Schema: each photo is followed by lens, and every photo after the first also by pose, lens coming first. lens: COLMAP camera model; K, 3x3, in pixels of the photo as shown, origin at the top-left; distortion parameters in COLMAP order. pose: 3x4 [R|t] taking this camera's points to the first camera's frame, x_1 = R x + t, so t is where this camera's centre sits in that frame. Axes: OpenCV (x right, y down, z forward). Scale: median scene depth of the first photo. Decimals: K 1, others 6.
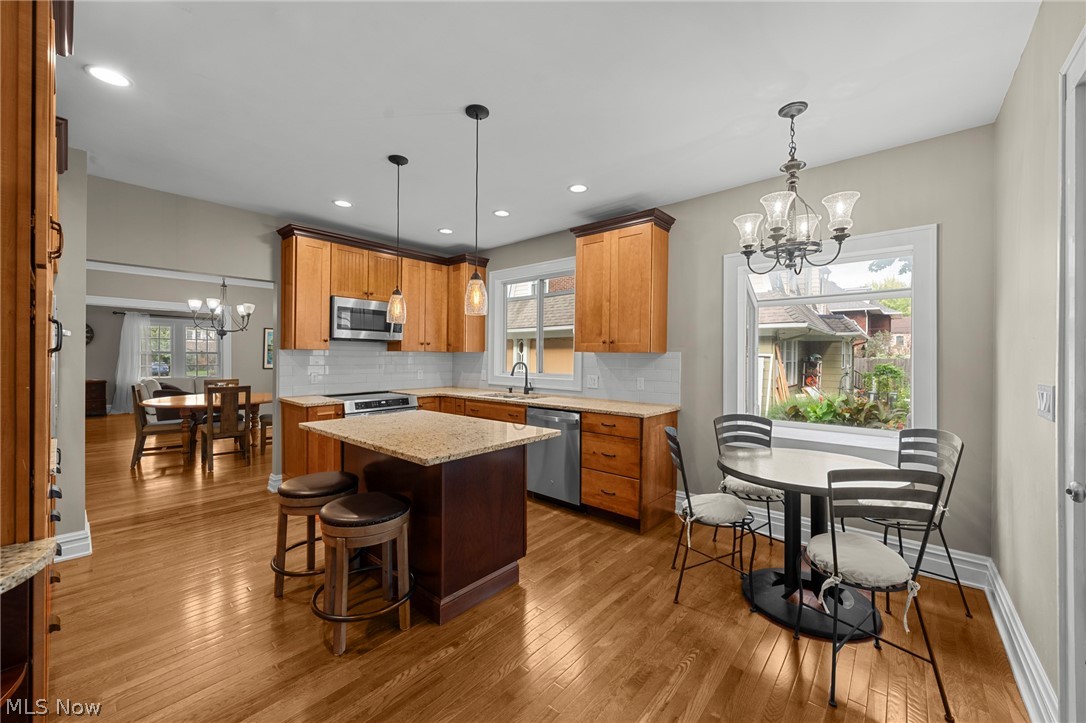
lens RADIAL K [[423.0, 0, 549.1], [0, 423.0, 359.3], [0, 0, 1]] dist [-0.003020, -0.000194]
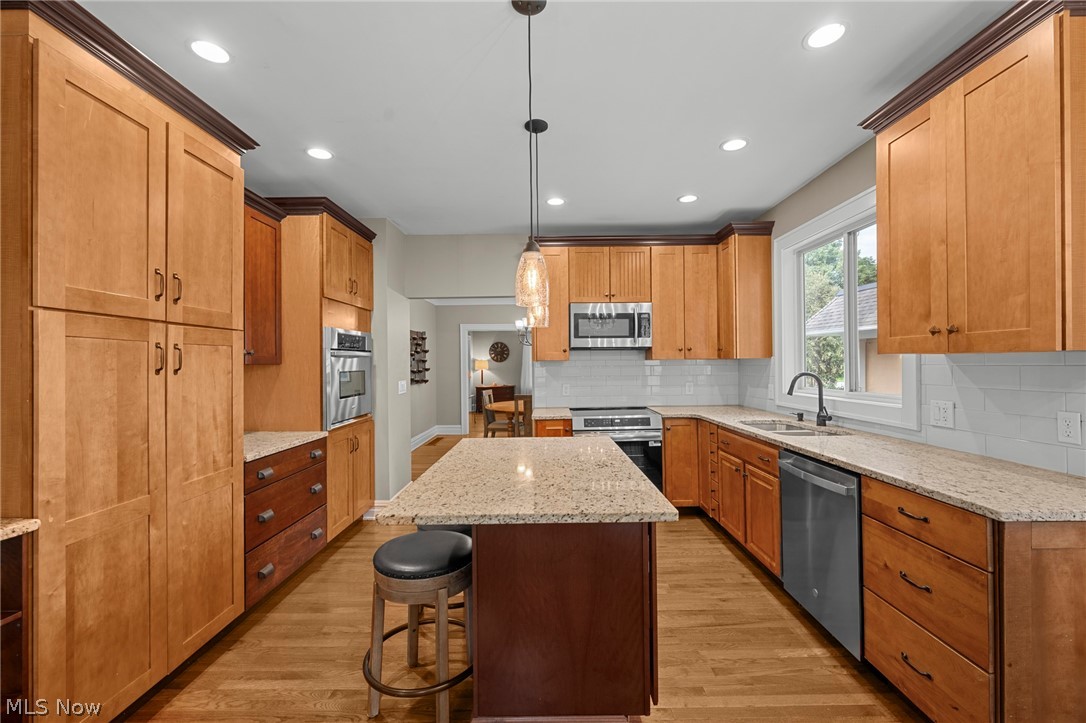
lens RADIAL K [[446.3, 0, 545.2], [0, 446.3, 362.0], [0, 0, 1]] dist [-0.000466, -0.000402]
pose [[0.646169, -0.018863, -0.762961, 0.206016], [0.009543, 0.999816, -0.016637, -0.002919], [0.763135, 0.003469, 0.646230, 0.320836]]
